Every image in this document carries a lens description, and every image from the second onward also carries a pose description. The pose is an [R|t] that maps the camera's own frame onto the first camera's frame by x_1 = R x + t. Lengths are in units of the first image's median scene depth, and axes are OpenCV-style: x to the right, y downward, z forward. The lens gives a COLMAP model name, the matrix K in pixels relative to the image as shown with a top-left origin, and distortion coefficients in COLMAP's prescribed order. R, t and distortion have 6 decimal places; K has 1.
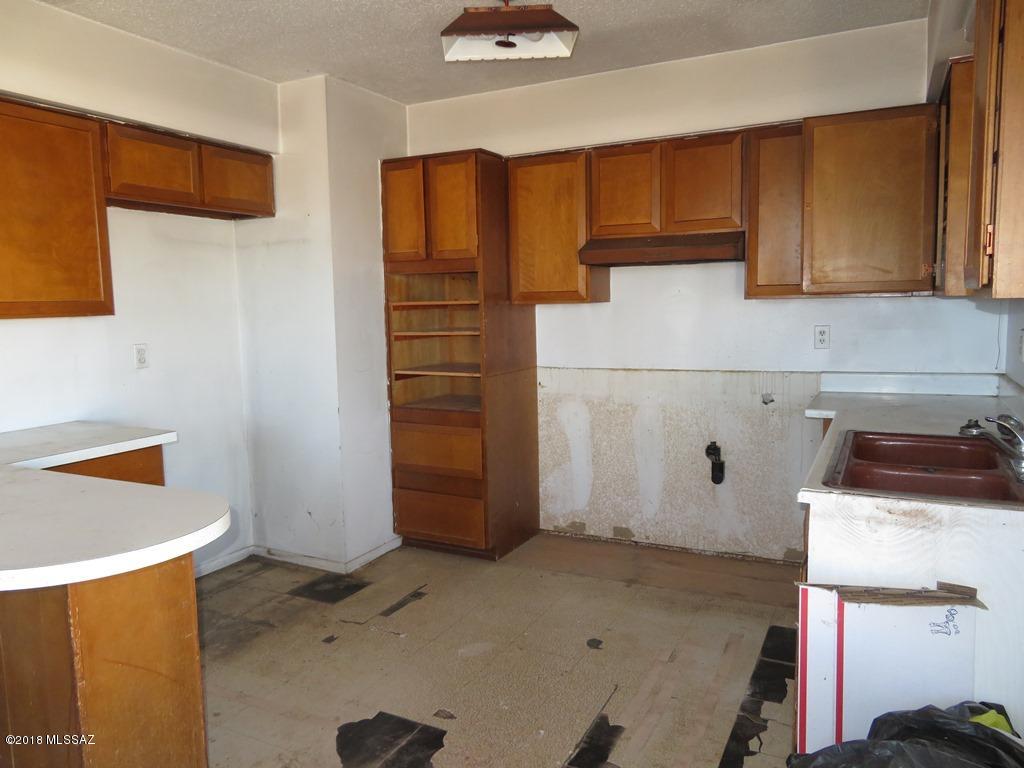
lens RADIAL K [[730.8, 0, 512.5], [0, 730.8, 381.5], [0, 0, 1]] dist [-0.004934, -0.006173]
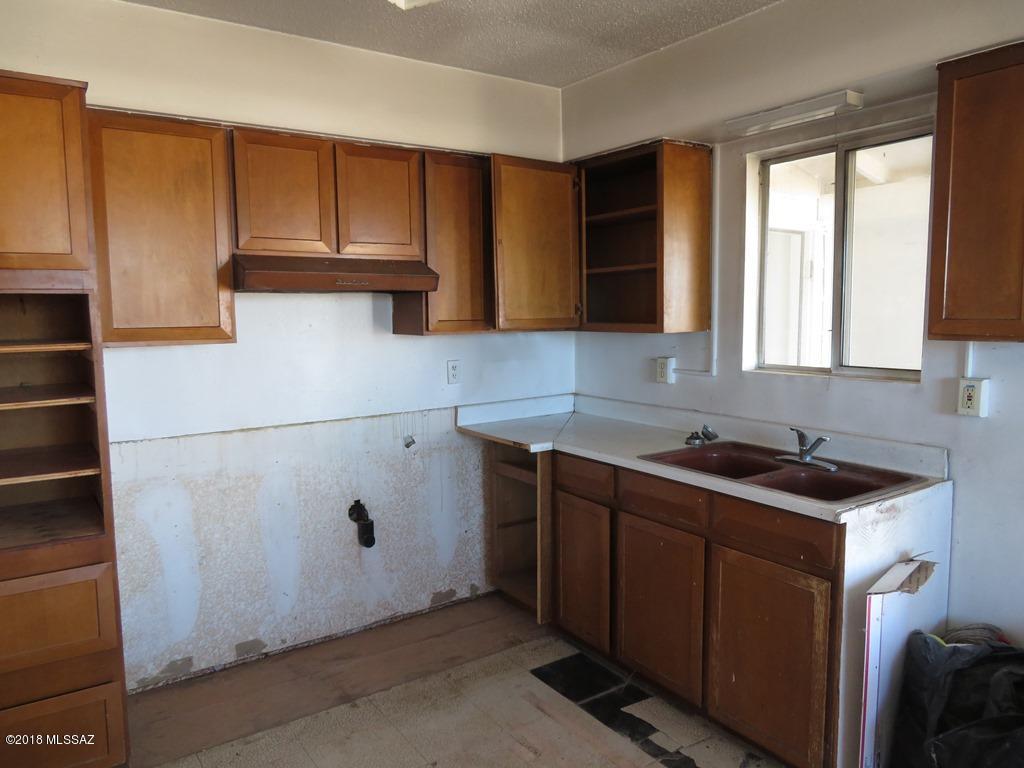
lens RADIAL K [[730.8, 0, 512.4], [0, 730.8, 381.8], [0, 0, 1]] dist [-0.004934, -0.006173]
pose [[0.475569, -0.071062, 0.876804, -0.366489], [0.098044, 0.994804, 0.027447, -0.059184], [-0.874198, 0.072913, 0.480064, 0.400584]]
